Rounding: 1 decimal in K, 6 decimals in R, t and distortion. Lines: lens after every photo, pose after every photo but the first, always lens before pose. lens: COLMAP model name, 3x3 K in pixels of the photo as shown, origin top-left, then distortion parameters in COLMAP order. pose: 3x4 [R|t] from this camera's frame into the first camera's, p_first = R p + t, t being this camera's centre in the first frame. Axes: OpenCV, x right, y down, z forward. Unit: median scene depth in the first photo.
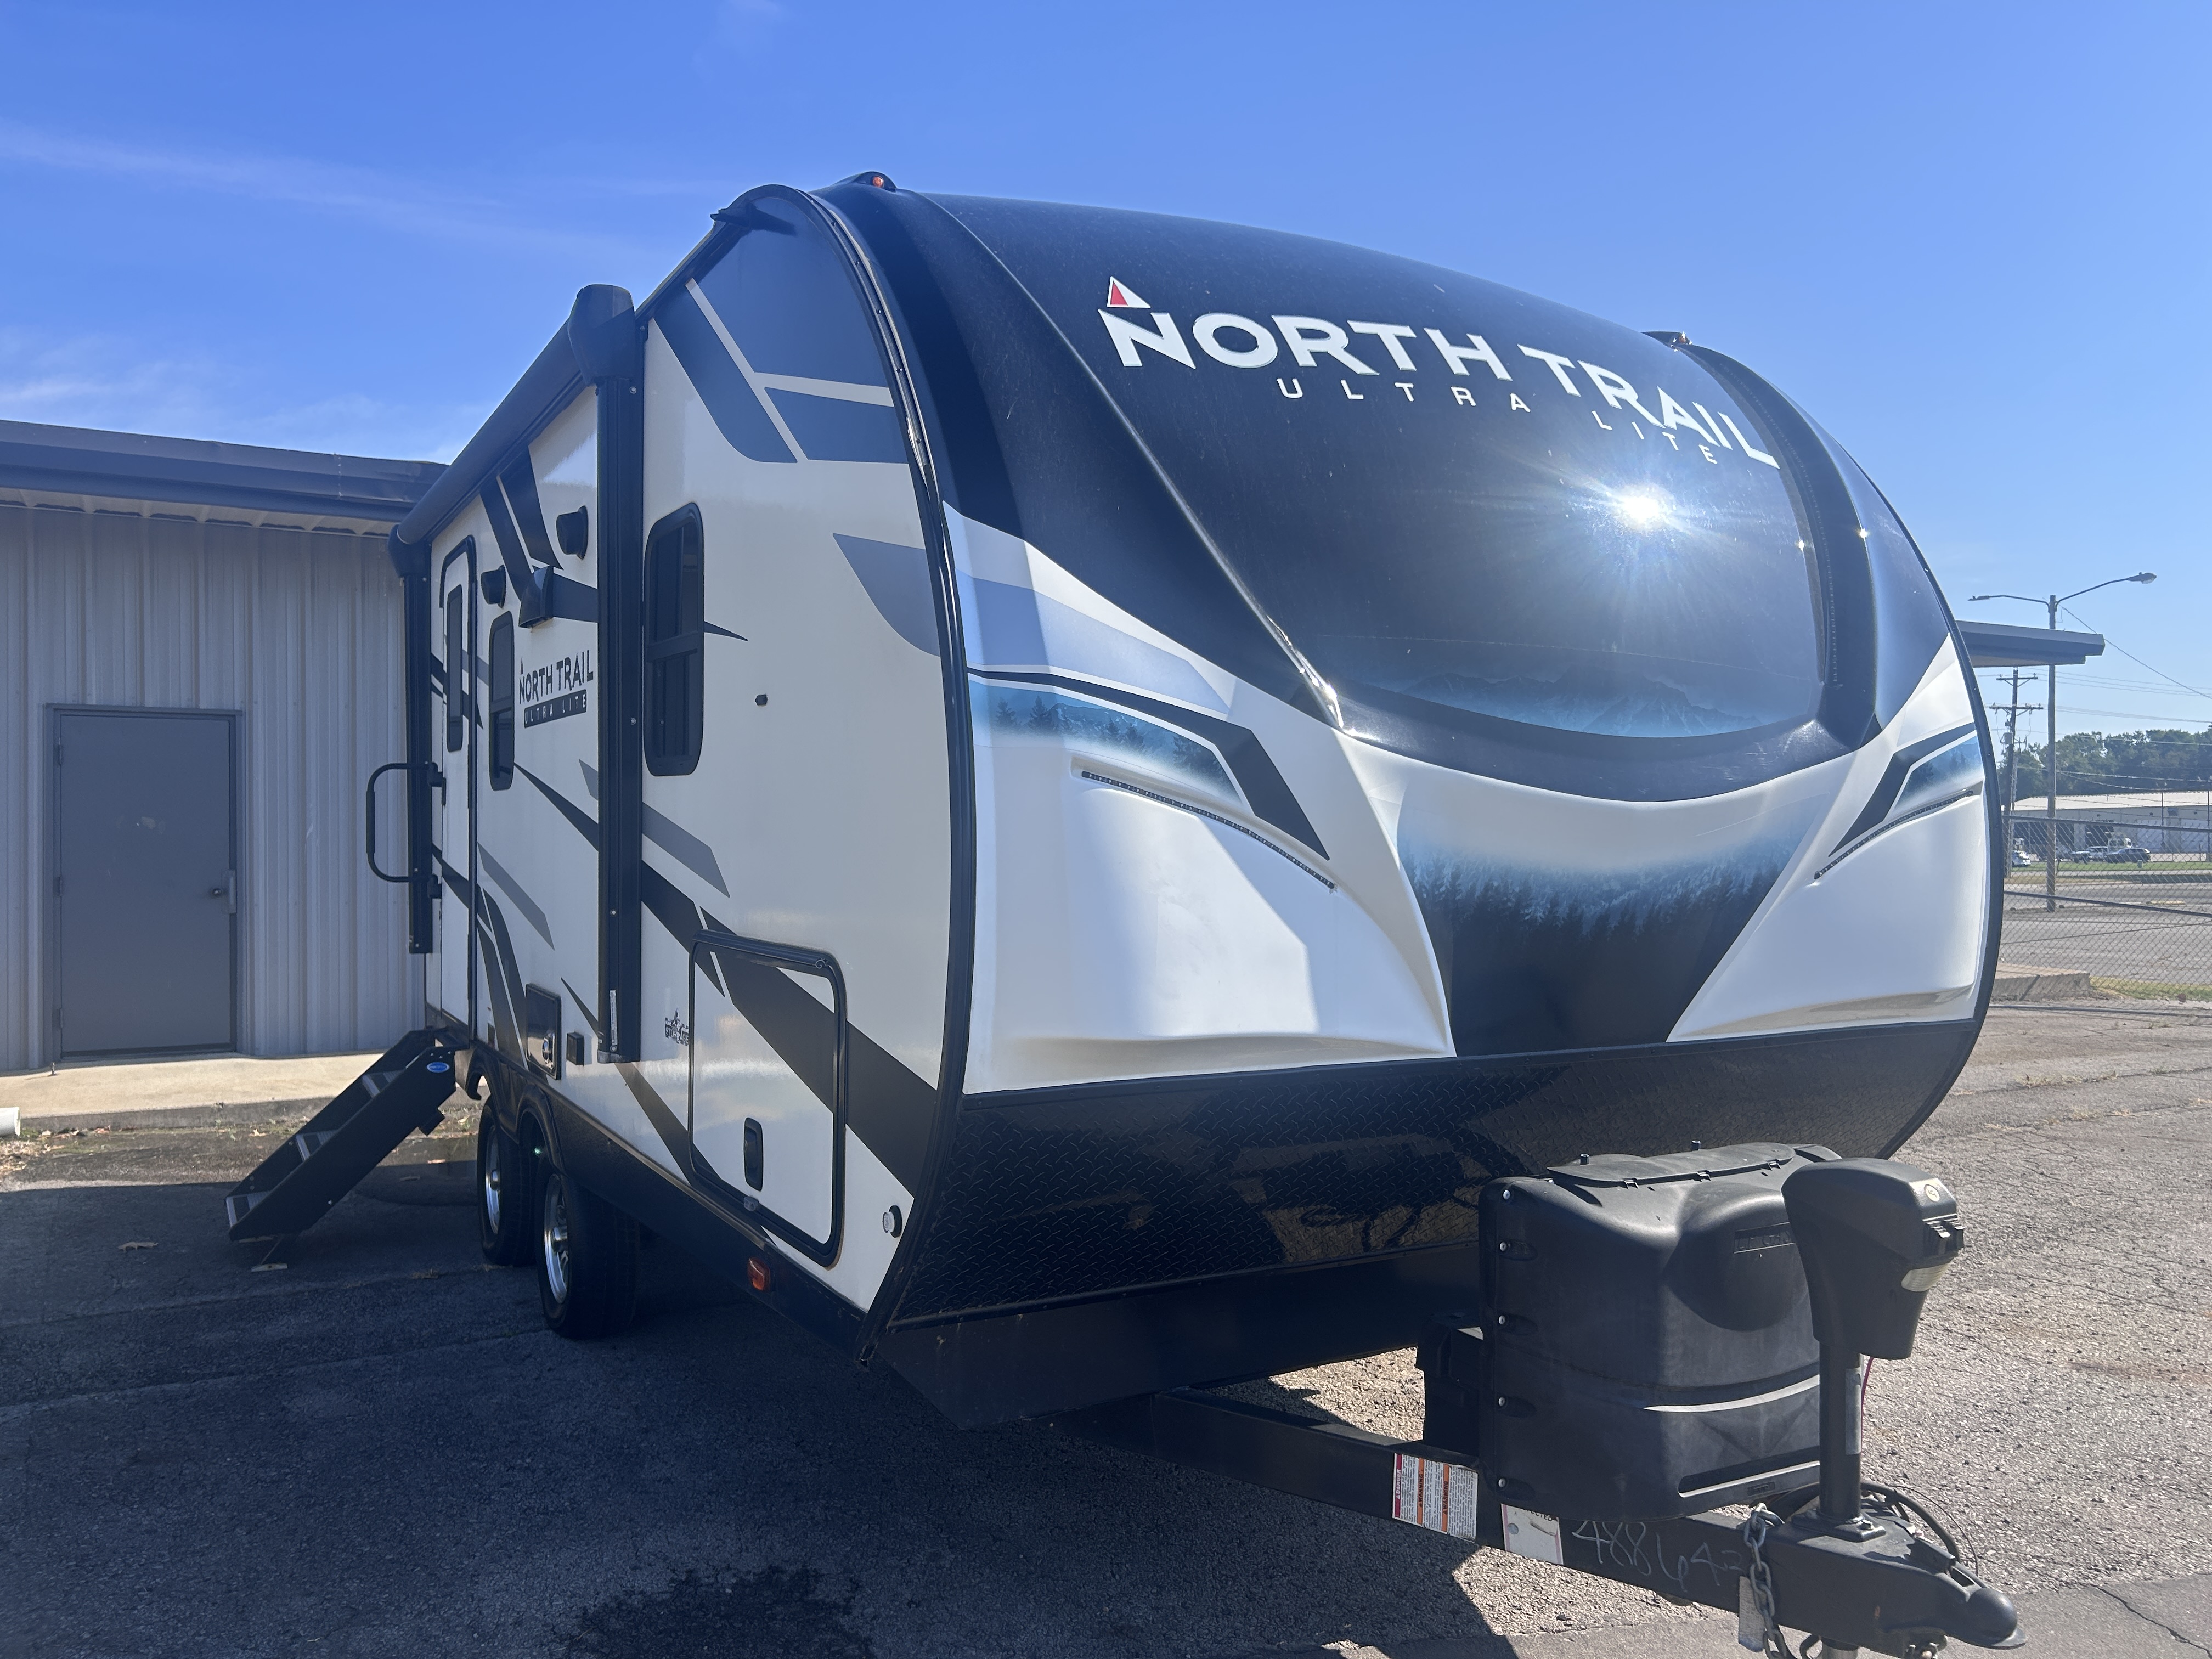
lens RADIAL K [[1658.0, 0, 1113.5], [0, 1658.0, 827.5], [0, 0, 1]] dist [0.089642, -0.122200]
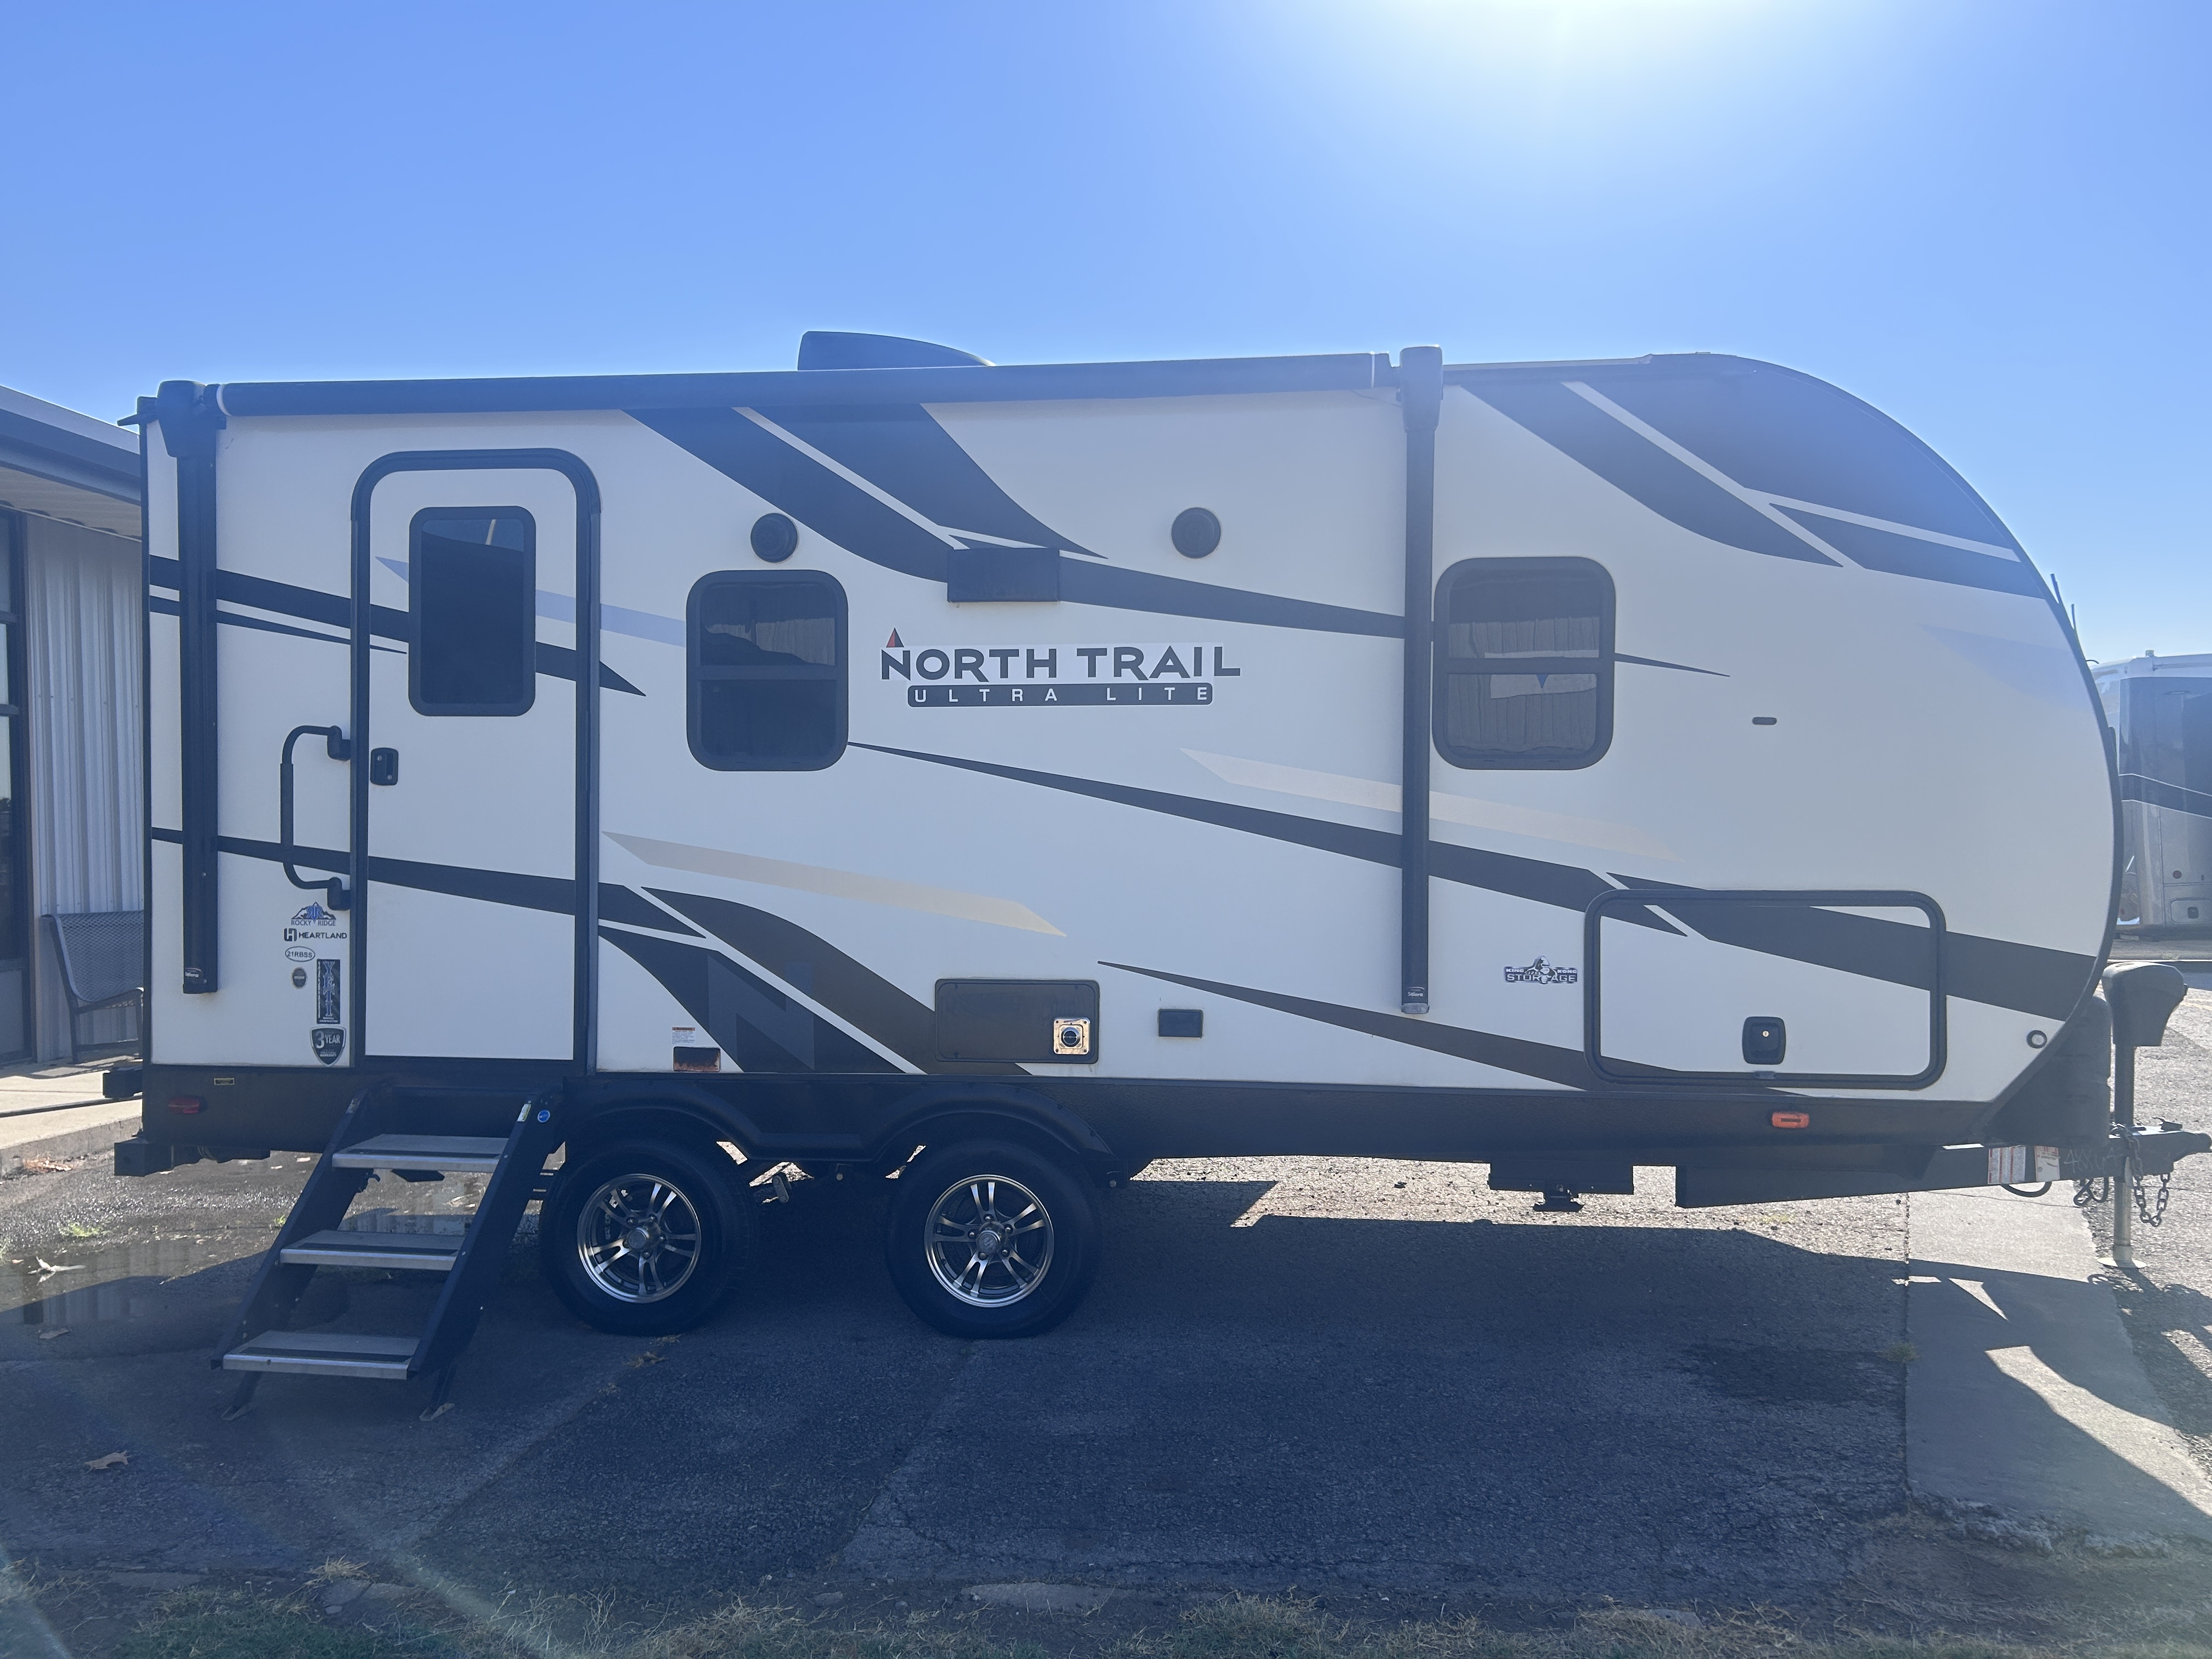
lens RADIAL K [[1658.0, 0, 1113.5], [0, 1658.0, 827.5], [0, 0, 1]] dist [0.089642, -0.122200]
pose [[0.584295, 0.005779, 0.811521, -1.870158], [0.000423, 0.999972, -0.007426, 0.028628], [-0.811541, 0.004683, 0.584276, 0.677808]]
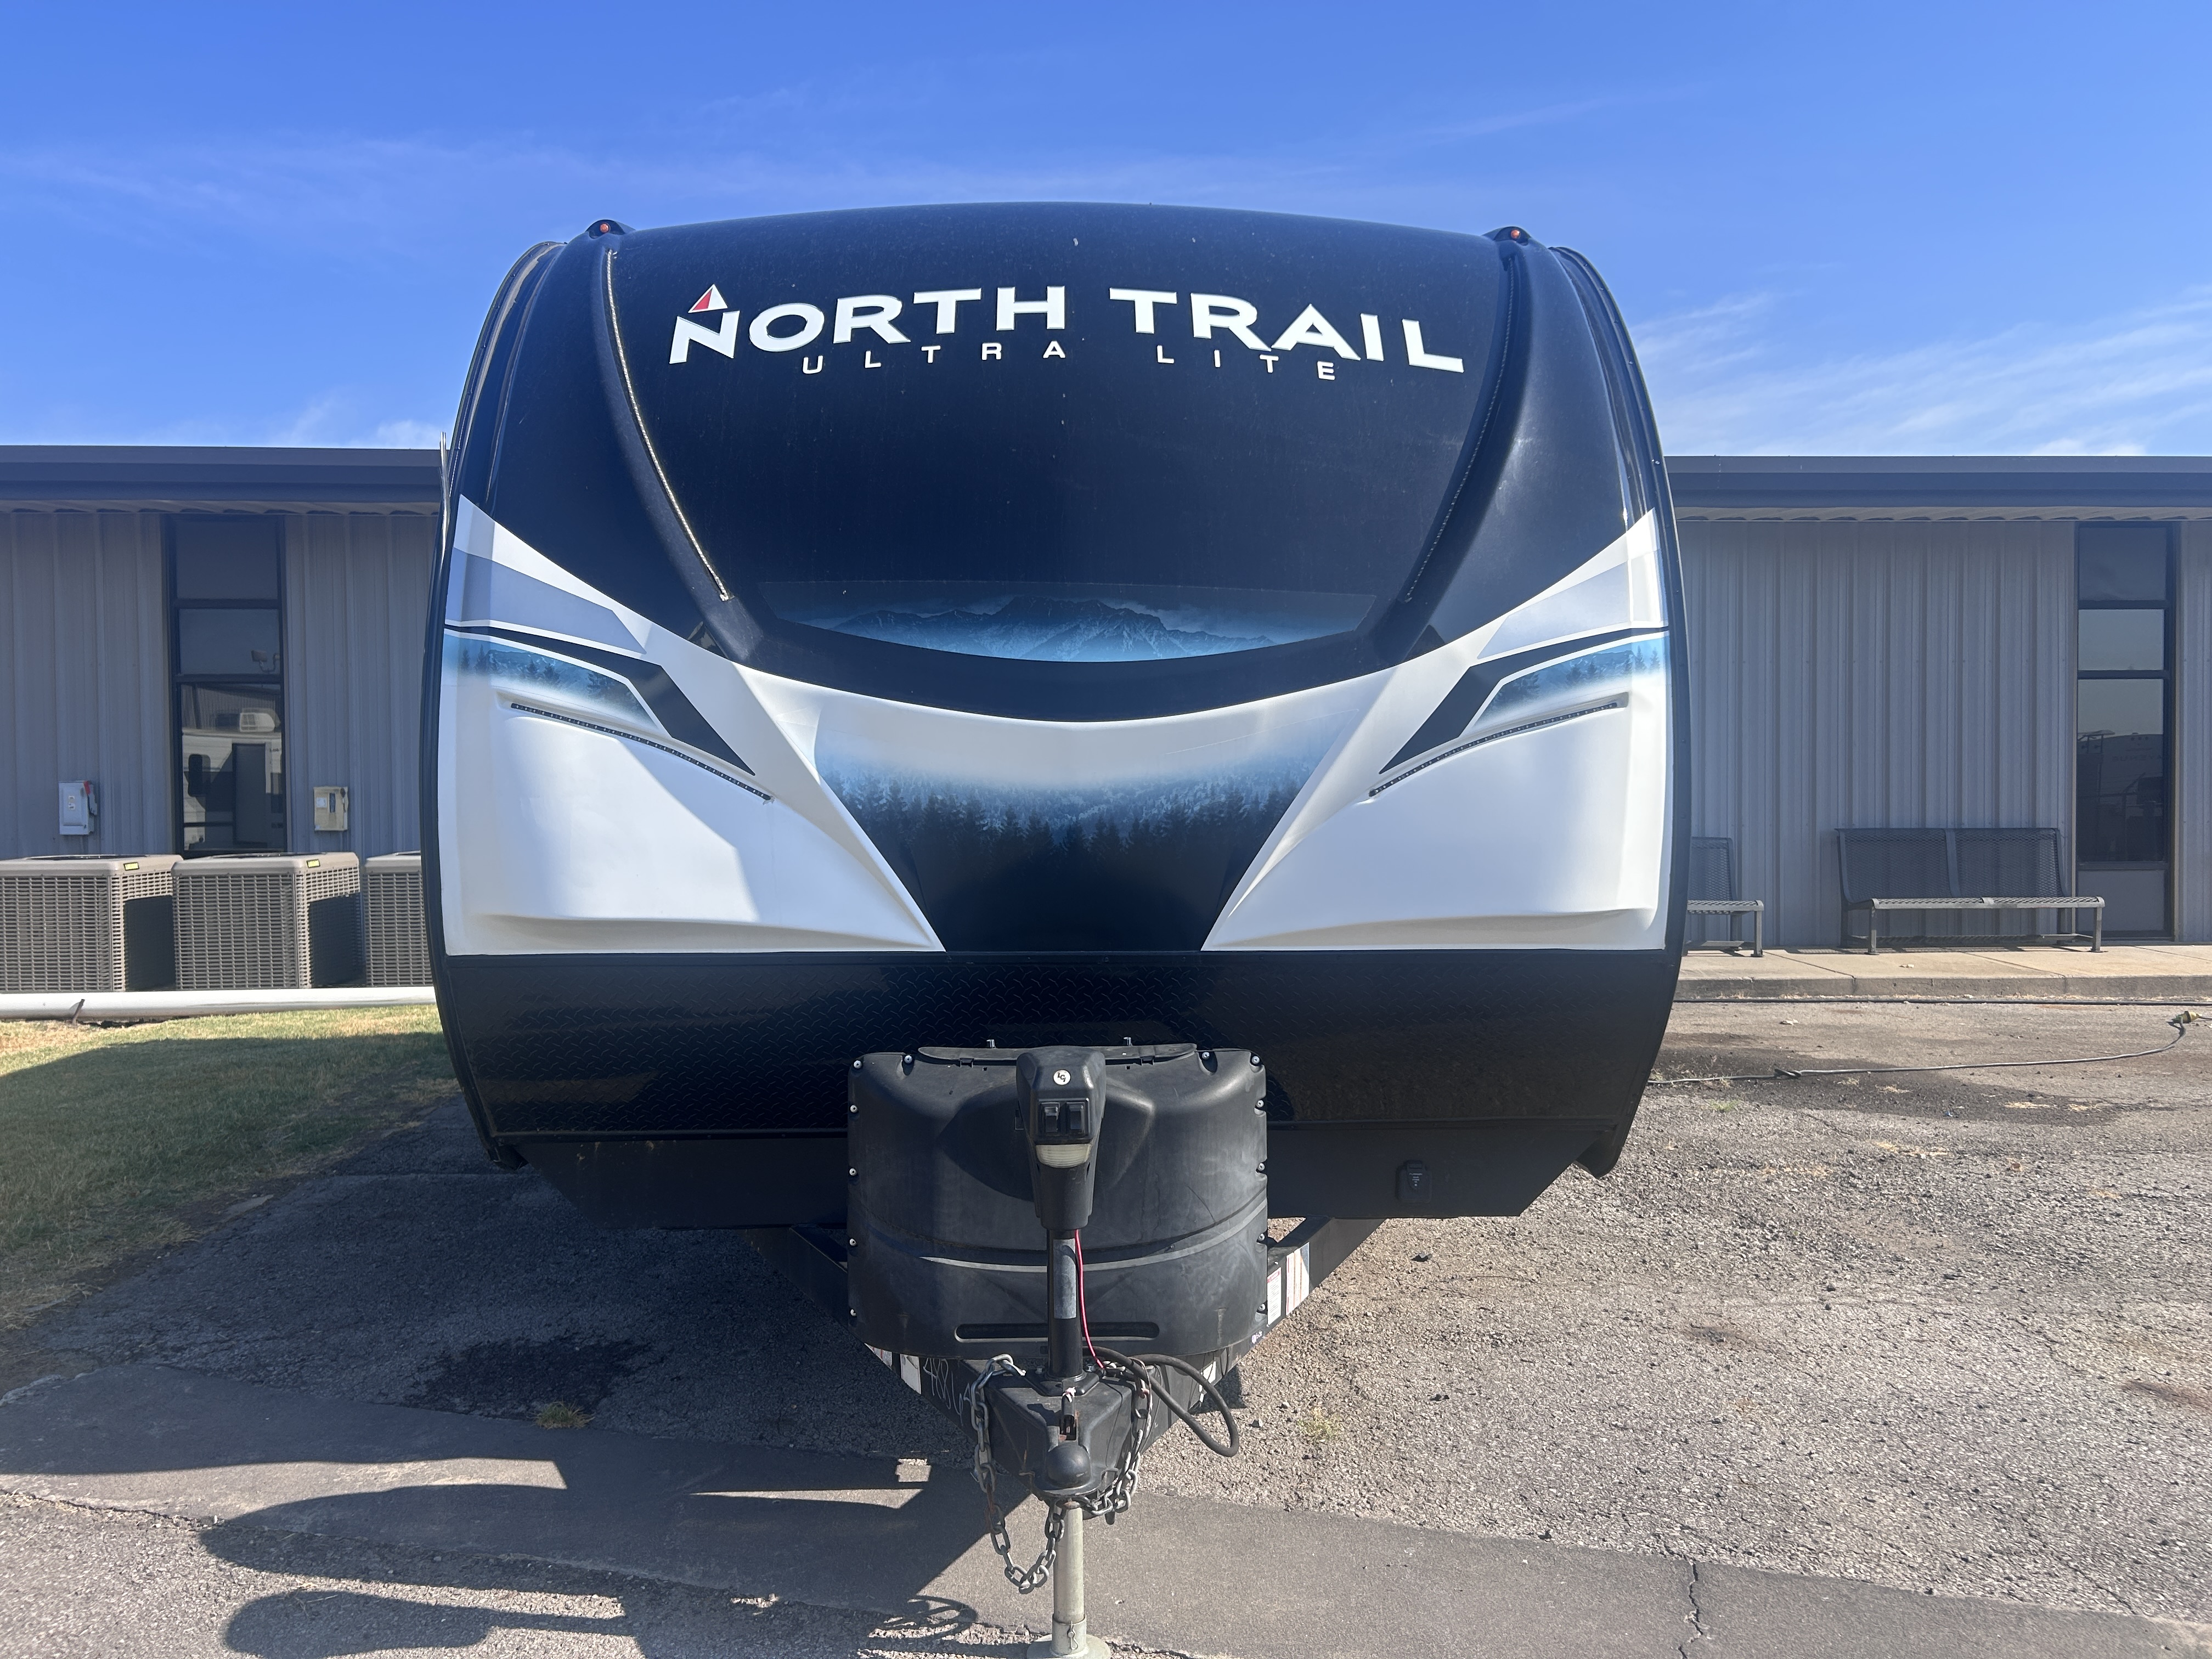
lens RADIAL K [[1661.5, 0, 1106.0], [0, 1661.5, 829.5], [0, 0, 1]] dist [0.123399, -0.230423]
pose [[0.892491, 0.010562, -0.450942, 0.810598], [0.005309, 0.999411, 0.033915, 0.017618], [0.451035, -0.032663, 0.891908, 0.051854]]
